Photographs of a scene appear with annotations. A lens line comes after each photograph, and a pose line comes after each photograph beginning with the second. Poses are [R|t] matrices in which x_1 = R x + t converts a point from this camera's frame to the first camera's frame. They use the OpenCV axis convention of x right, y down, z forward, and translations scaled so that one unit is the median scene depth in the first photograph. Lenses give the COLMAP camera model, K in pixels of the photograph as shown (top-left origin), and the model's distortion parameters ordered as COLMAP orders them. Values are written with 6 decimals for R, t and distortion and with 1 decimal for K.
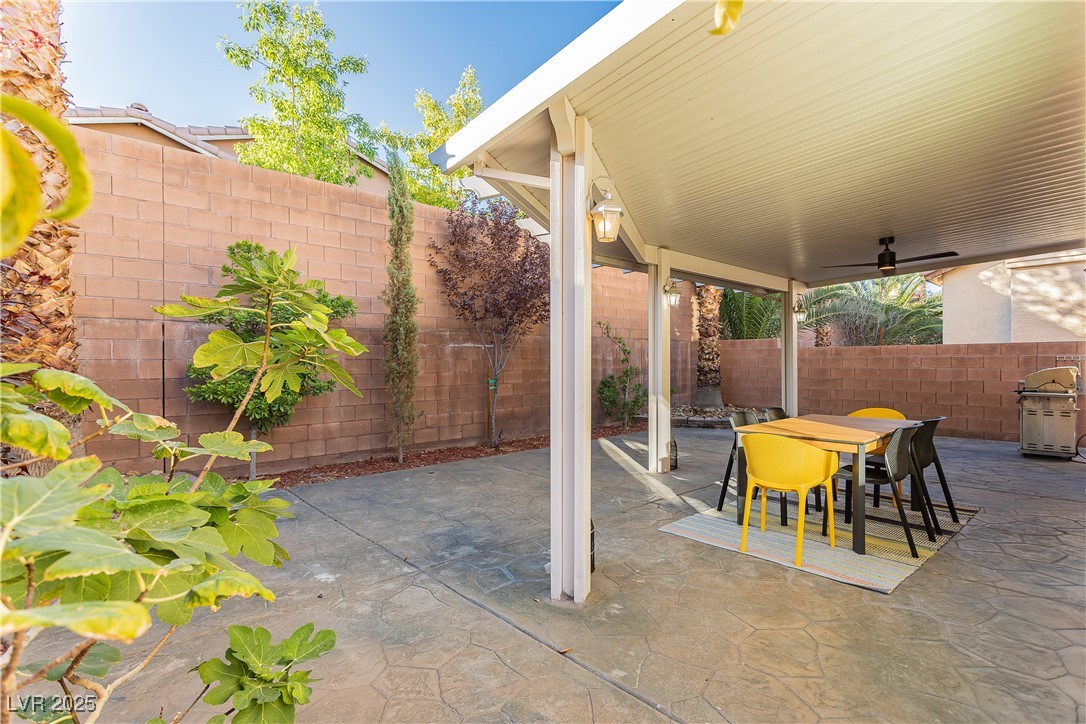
lens RADIAL K [[519.8, 0, 524.2], [0, 519.8, 368.5], [0, 0, 1]] dist [0.006491, 0.001344]
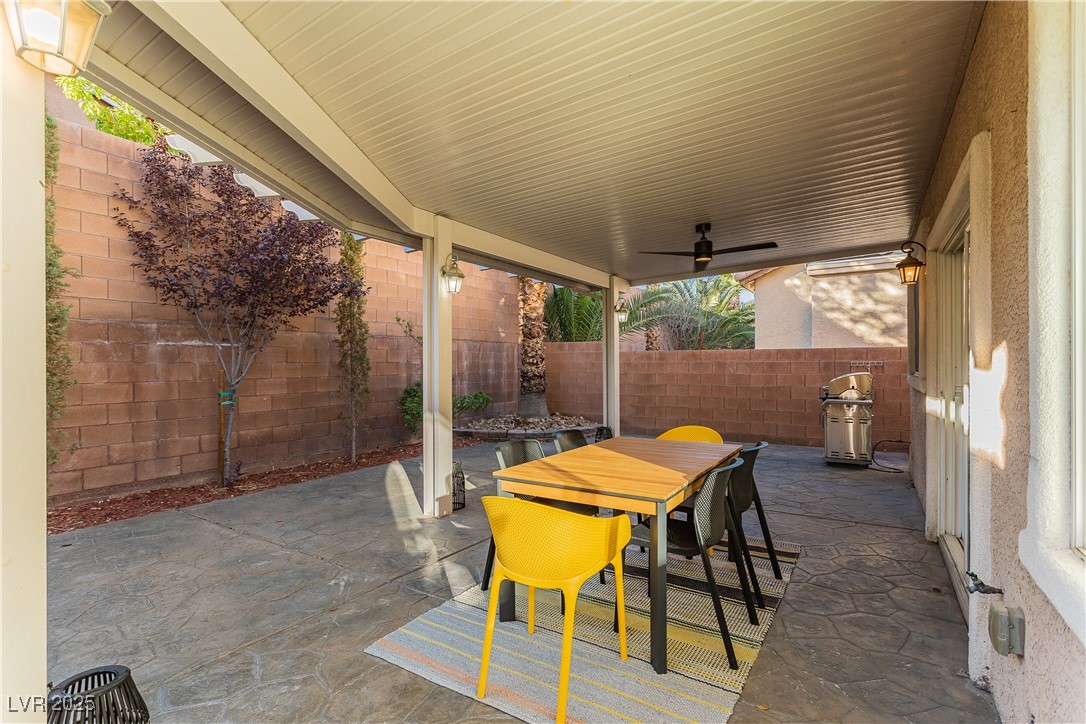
lens RADIAL K [[519.8, 0, 517.8], [0, 519.8, 367.7], [0, 0, 1]] dist [0.006491, 0.001344]
pose [[0.968121, 0.001422, 0.250480, 0.149273], [0.000119, 0.999981, -0.006138, -0.006991], [-0.250484, 0.005972, 0.968102, 0.200623]]
